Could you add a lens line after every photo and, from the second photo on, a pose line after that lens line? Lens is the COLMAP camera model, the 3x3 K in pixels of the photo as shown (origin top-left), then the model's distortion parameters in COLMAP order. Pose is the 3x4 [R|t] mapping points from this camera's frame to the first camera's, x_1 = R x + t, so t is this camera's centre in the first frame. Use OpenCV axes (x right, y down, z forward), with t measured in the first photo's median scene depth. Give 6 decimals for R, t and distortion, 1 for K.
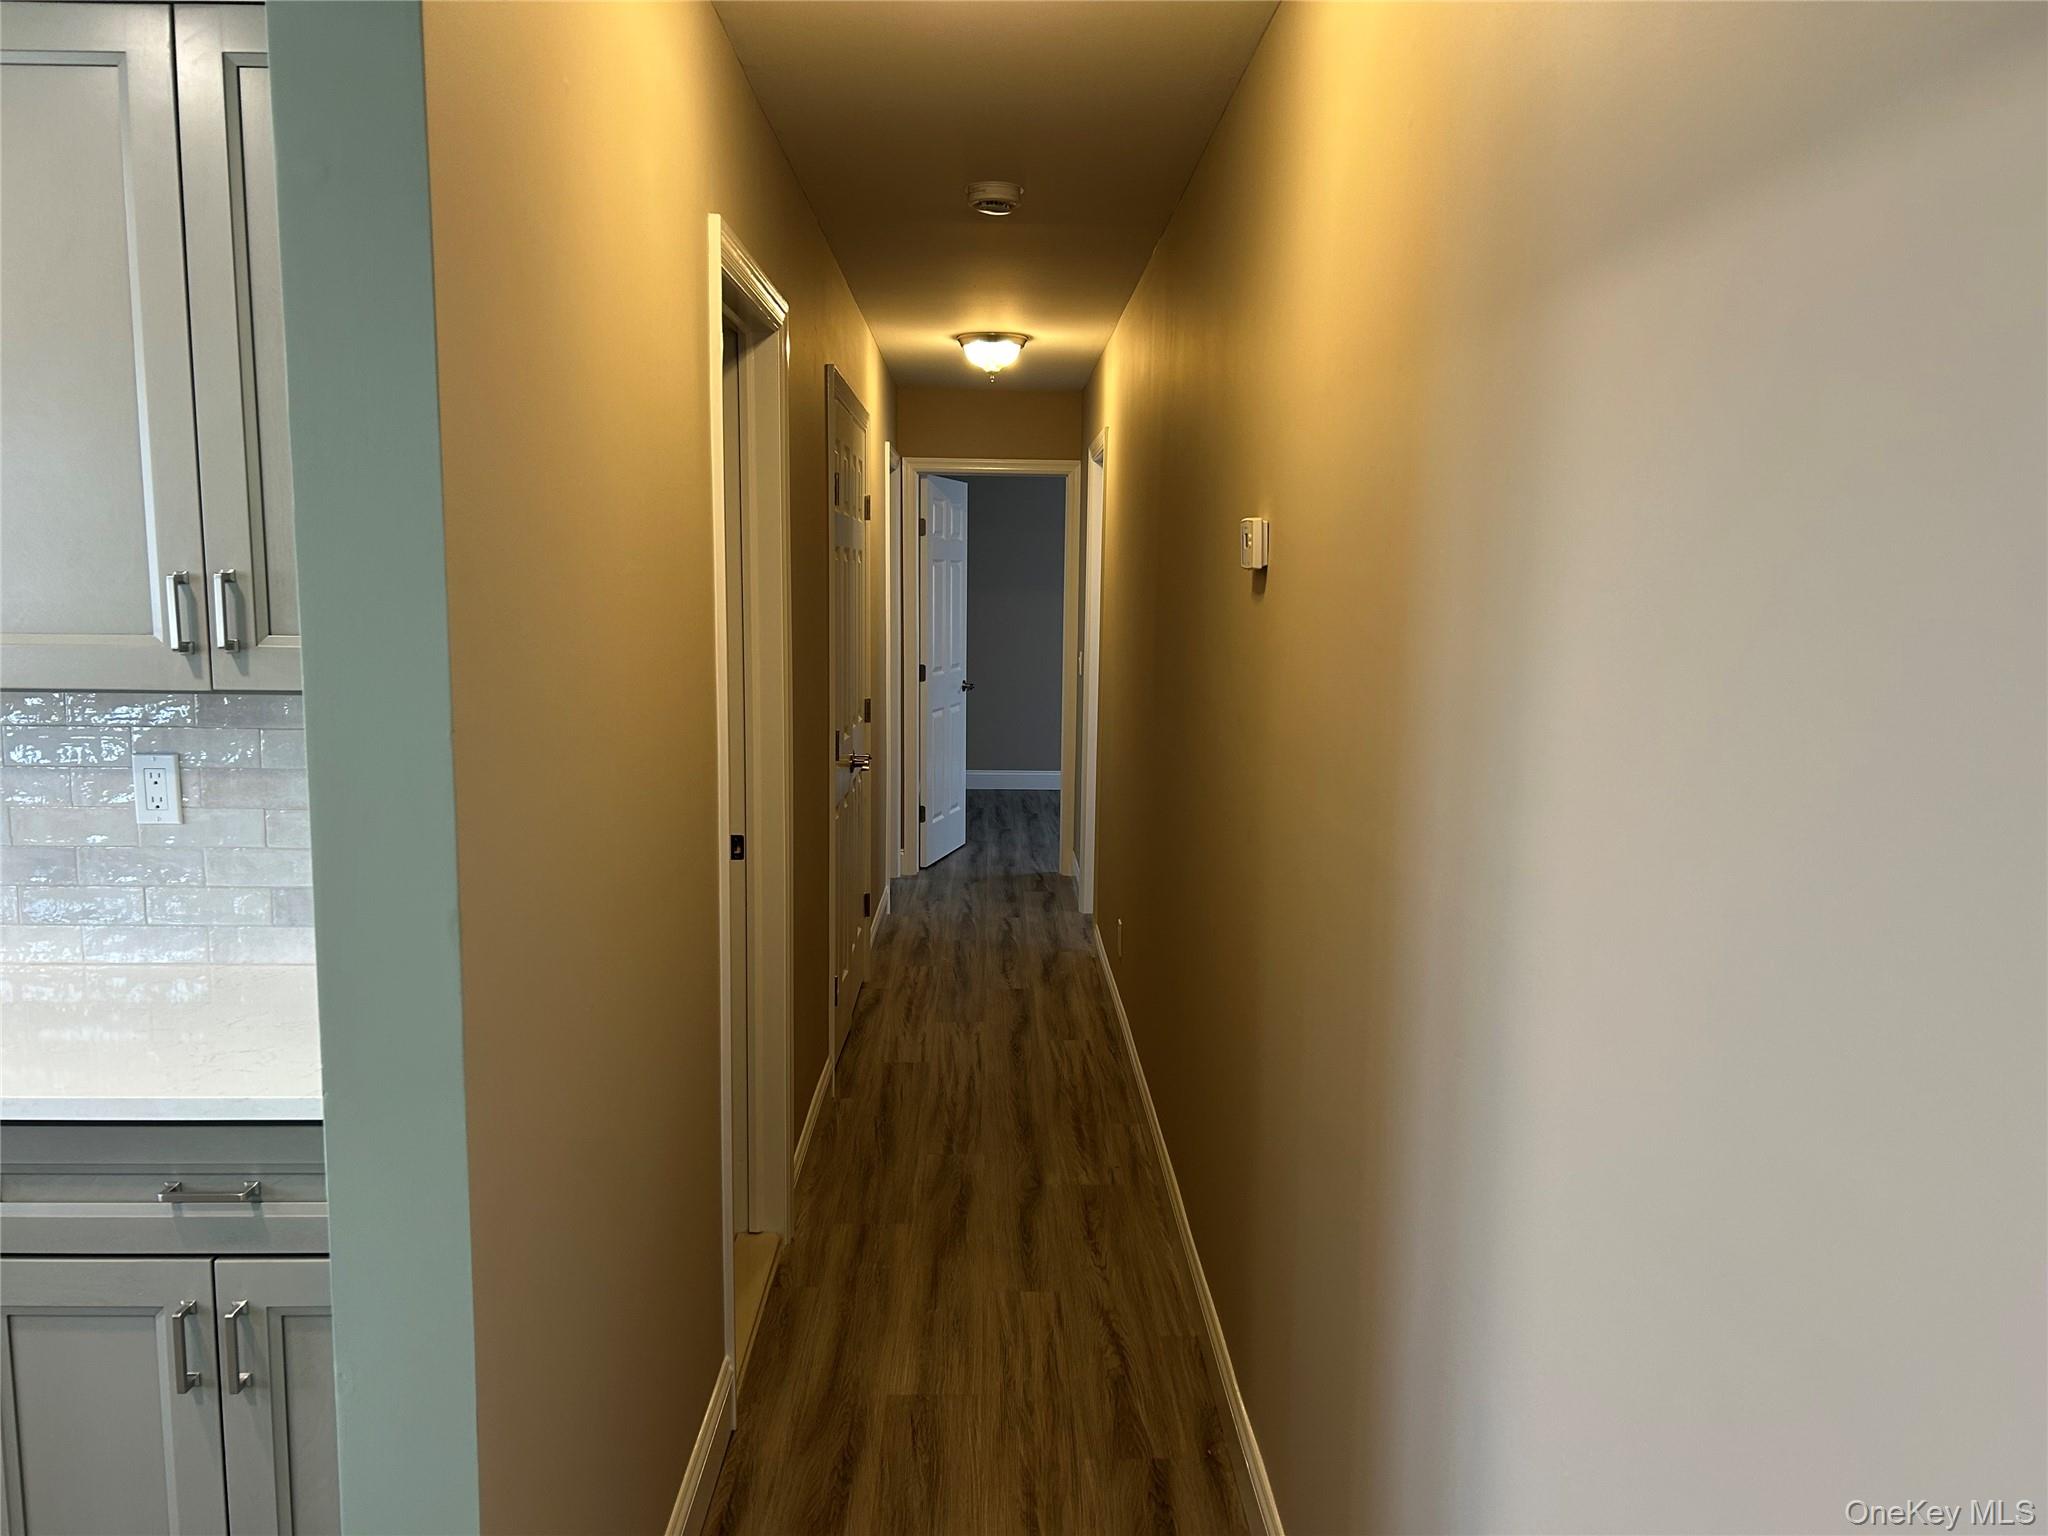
lens RADIAL K [[1526.0, 0, 1024.0], [0, 1526.0, 768.0], [0, 0, 1]] dist [0.053280, -0.066452]
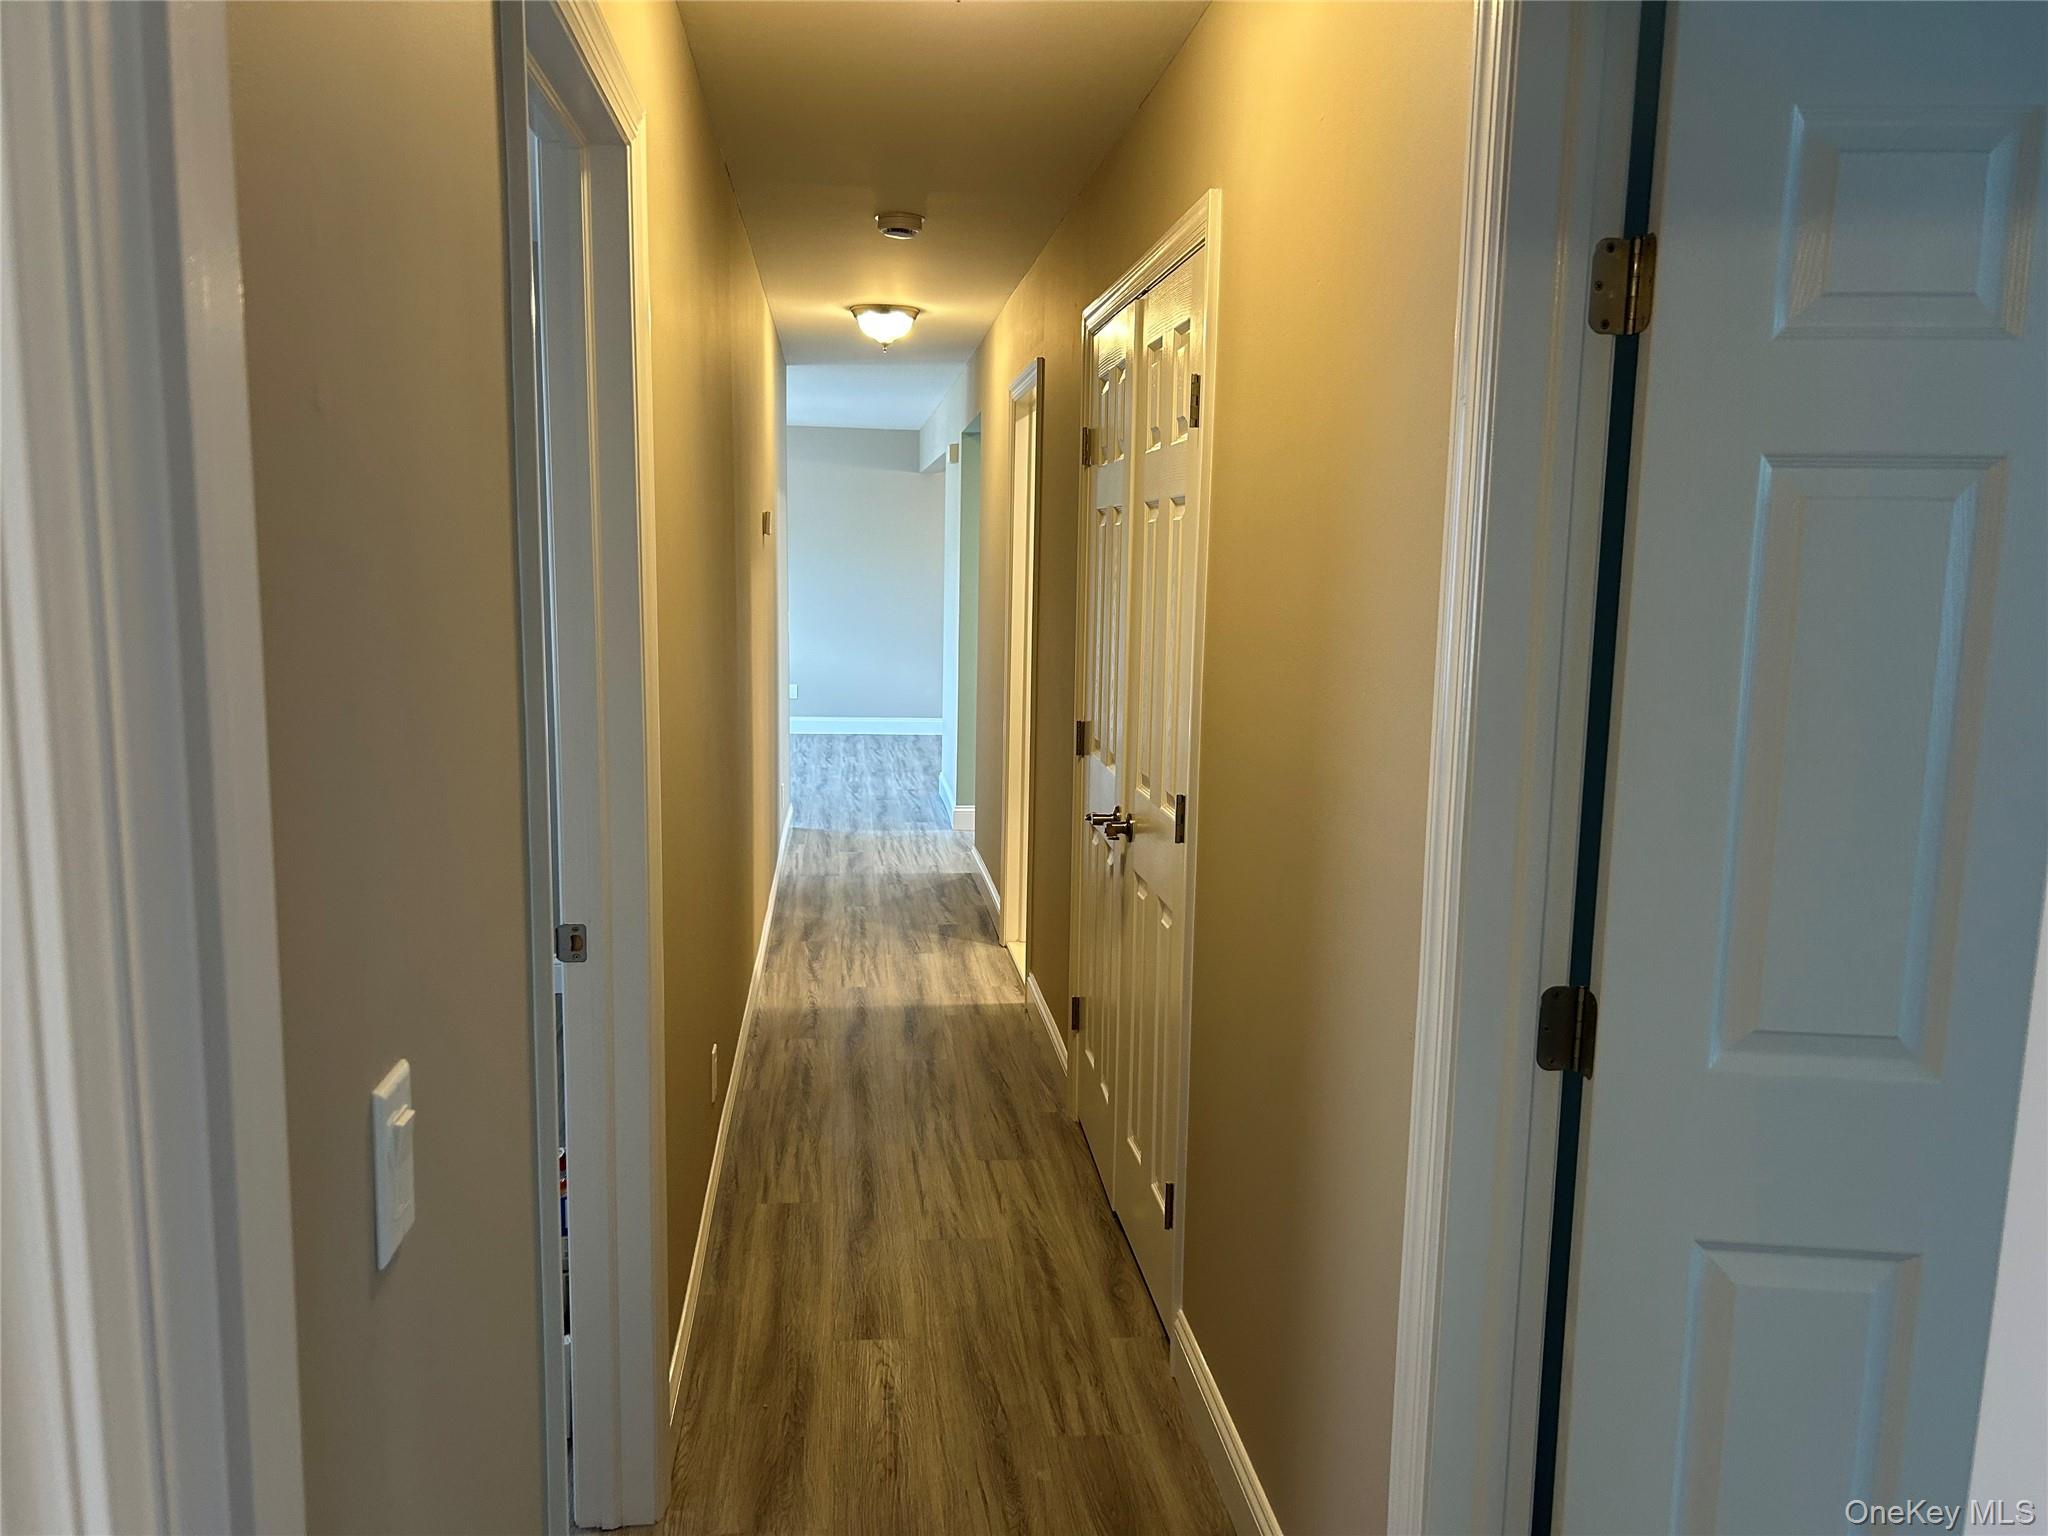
lens RADIAL K [[1526.0, 0, 1024.0], [0, 1526.0, 768.0], [0, 0, 1]] dist [0.053280, -0.066452]
pose [[-0.995003, -0.019716, -0.097875, -0.004362], [-0.044749, 0.964396, 0.260650, -0.227667], [0.089252, 0.263727, -0.960459, 1.854247]]
